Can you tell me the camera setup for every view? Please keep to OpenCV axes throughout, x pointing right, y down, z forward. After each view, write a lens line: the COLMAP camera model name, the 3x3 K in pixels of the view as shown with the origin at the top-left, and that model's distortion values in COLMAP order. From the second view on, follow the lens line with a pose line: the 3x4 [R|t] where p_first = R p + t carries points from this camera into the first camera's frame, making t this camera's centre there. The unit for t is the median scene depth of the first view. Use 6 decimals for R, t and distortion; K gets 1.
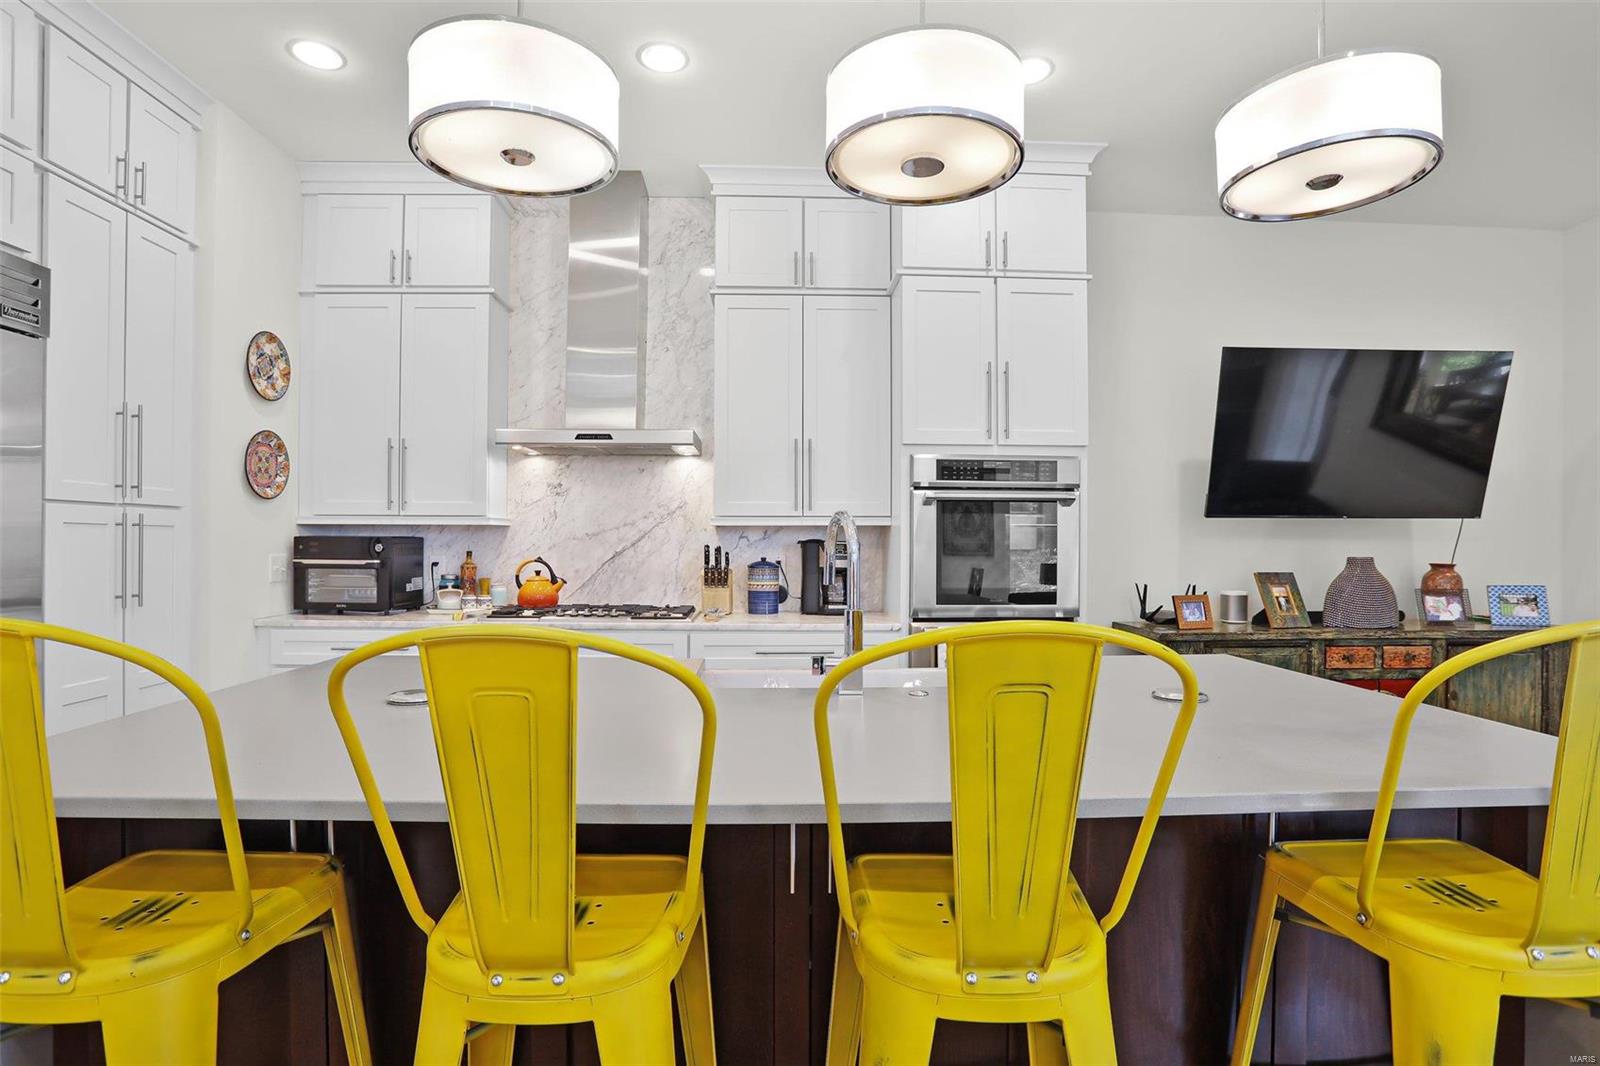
lens RADIAL K [[781.9, 0, 791.1], [0, 781.9, 547.2], [0, 0, 1]] dist [-0.051851, 0.011810]
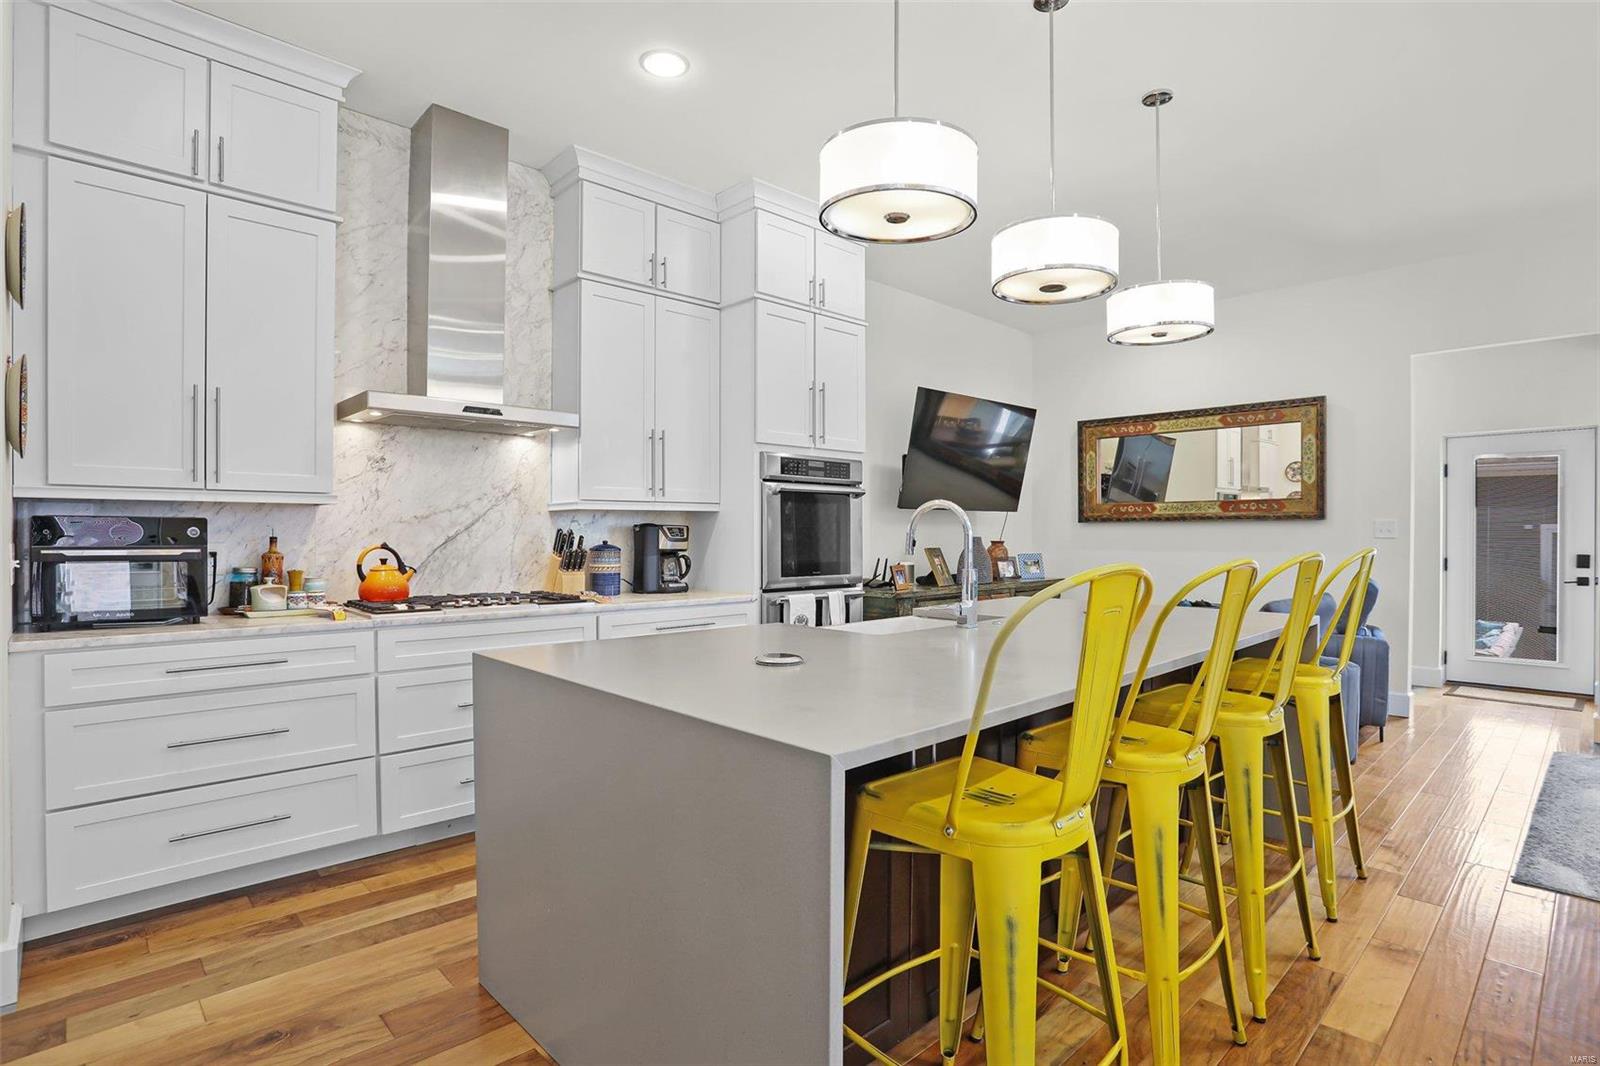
lens RADIAL K [[811.1, 0, 787.2], [0, 811.1, 540.1], [0, 0, 1]] dist [-0.045565, 0.007072]
pose [[0.756013, -0.009393, 0.654489, -0.582582], [0.004098, 0.999945, 0.009617, 0.003015], [-0.654544, -0.004589, 0.756010, 0.042864]]
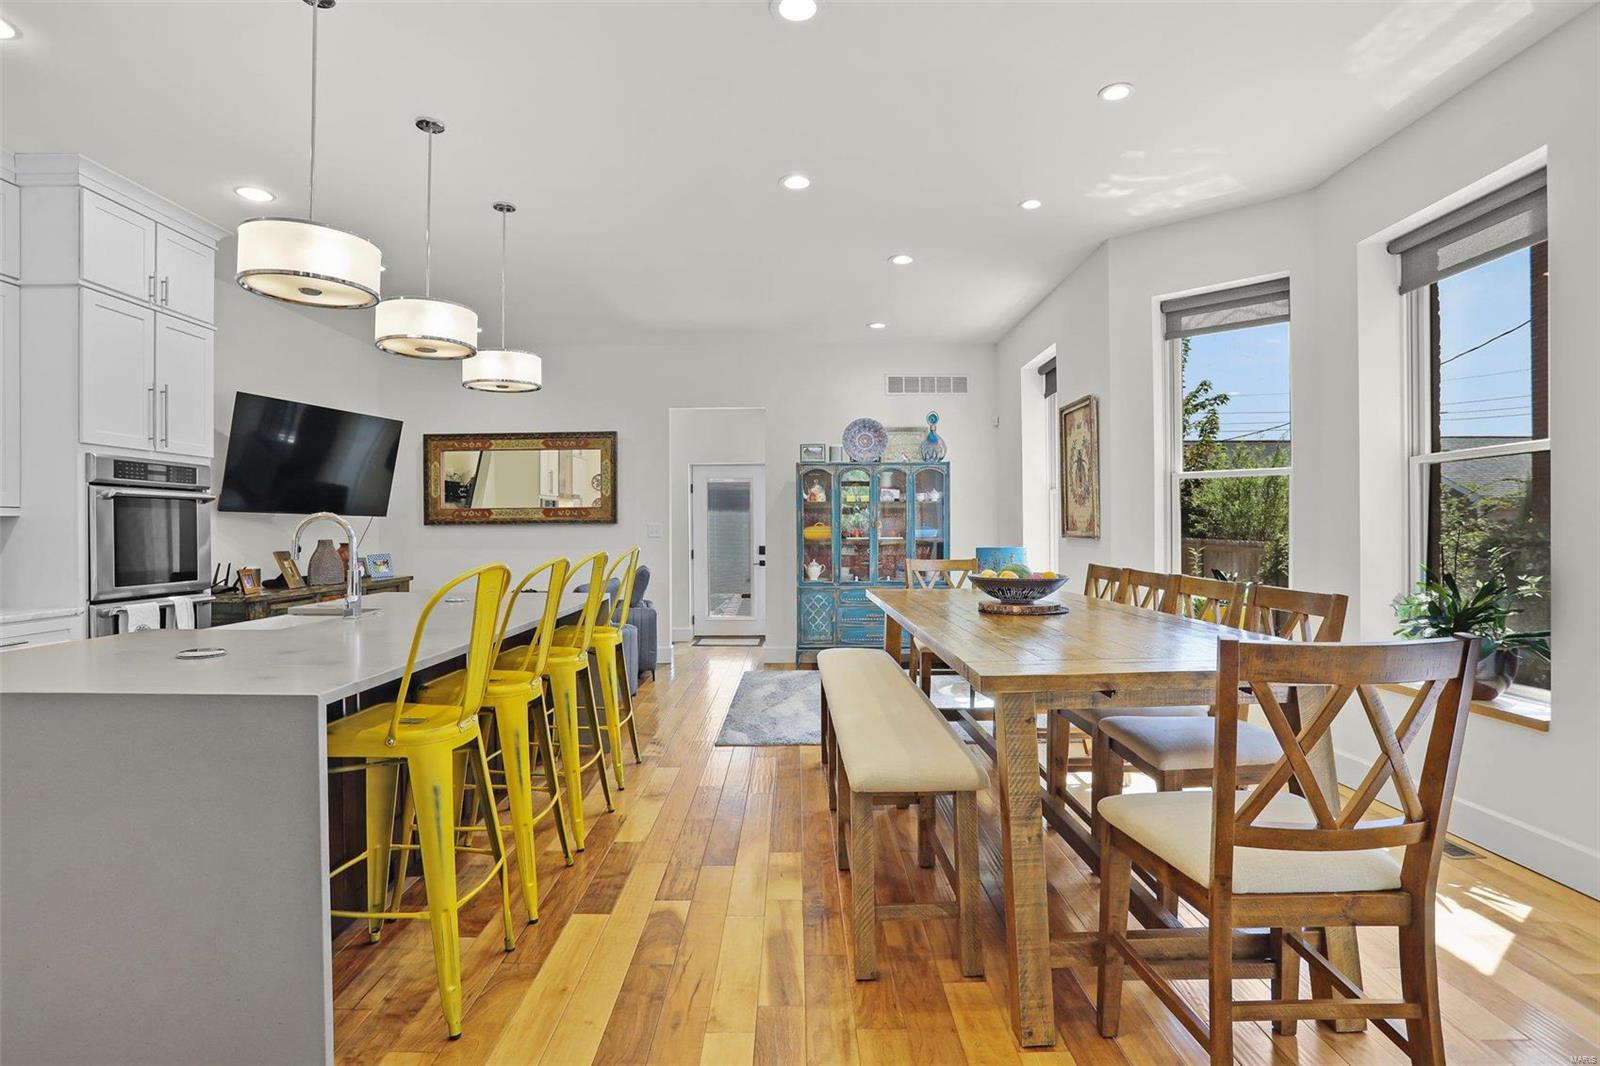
lens RADIAL K [[781.9, 0, 807.5], [0, 781.9, 536.6], [0, 0, 1]] dist [-0.051851, 0.011810]
pose [[0.030368, -0.013614, 0.999446, -0.817417], [0.004423, 0.999899, 0.013485, -0.010152], [-0.999529, 0.004011, 0.030425, -0.037516]]
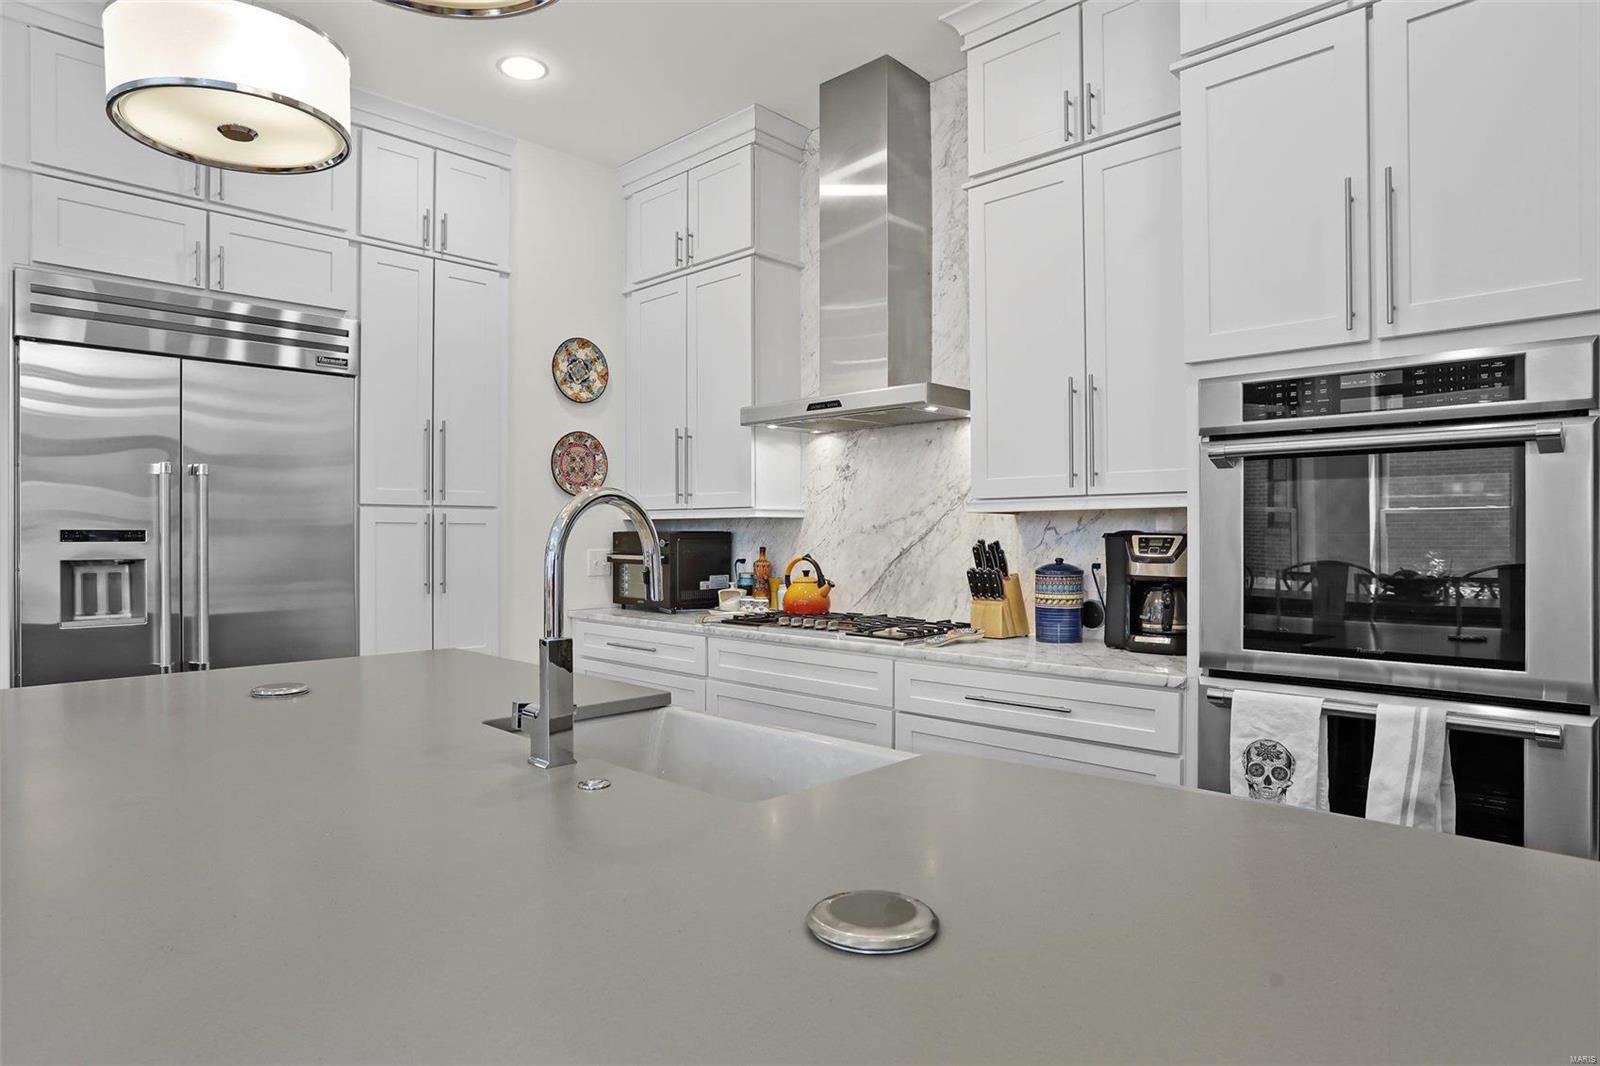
lens RADIAL K [[936.2, 0, 790.6], [0, 936.2, 523.4], [0, 0, 1]] dist [-0.028970, 0.004253]
pose [[0.689459, -0.013570, -0.724198, 0.407554], [0.000235, 0.999829, -0.018511, -0.002061], [0.724325, 0.012592, 0.689344, 0.297000]]
